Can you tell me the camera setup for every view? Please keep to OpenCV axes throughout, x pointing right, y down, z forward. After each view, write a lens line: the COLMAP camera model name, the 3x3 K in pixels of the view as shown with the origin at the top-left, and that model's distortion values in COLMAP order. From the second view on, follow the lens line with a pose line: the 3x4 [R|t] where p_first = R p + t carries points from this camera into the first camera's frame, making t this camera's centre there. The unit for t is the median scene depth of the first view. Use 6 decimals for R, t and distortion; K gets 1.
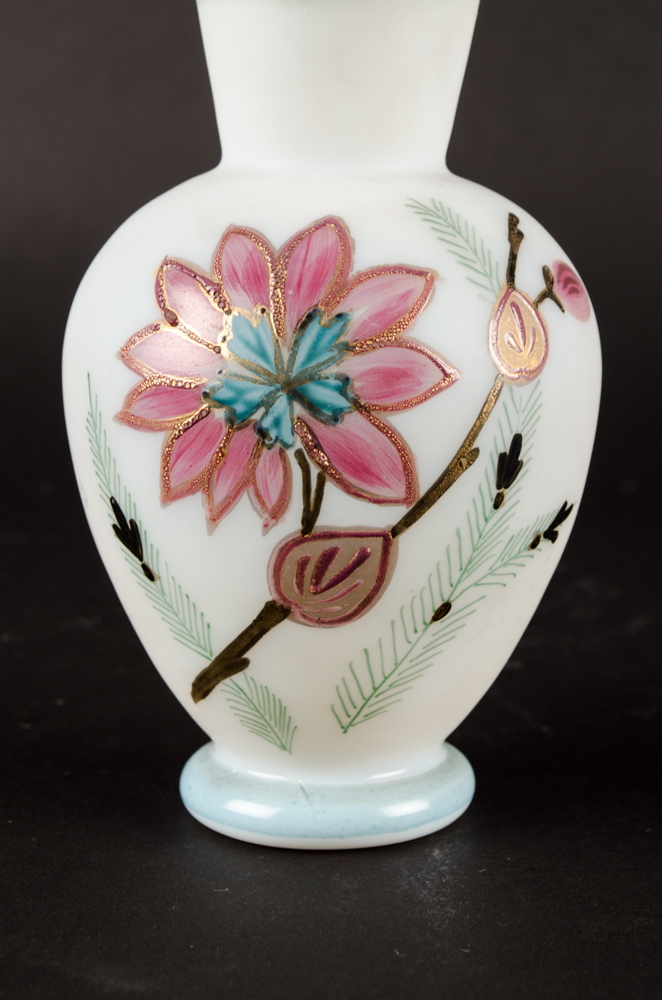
lens RADIAL K [[2173.6, 0, 331.0], [0, 2173.6, 500.0], [0, 0, 1]] dist [0.006263, 0.312944]
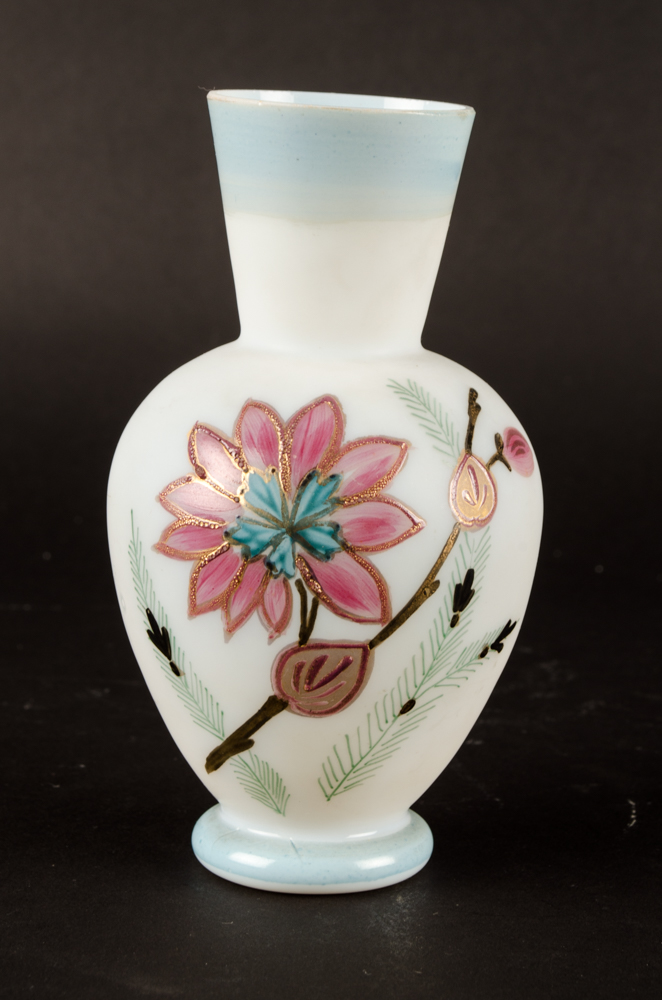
lens RADIAL K [[2474.2, 0, 328.5], [0, 2474.2, 526.7], [0, 0, 1]] dist [-0.001705, 0.214821]
pose [[0.999659, 0.025177, 0.006969, -0.007869], [-0.025189, 0.999681, 0.001623, -0.055553], [-0.006926, -0.001798, 0.999974, -0.445421]]
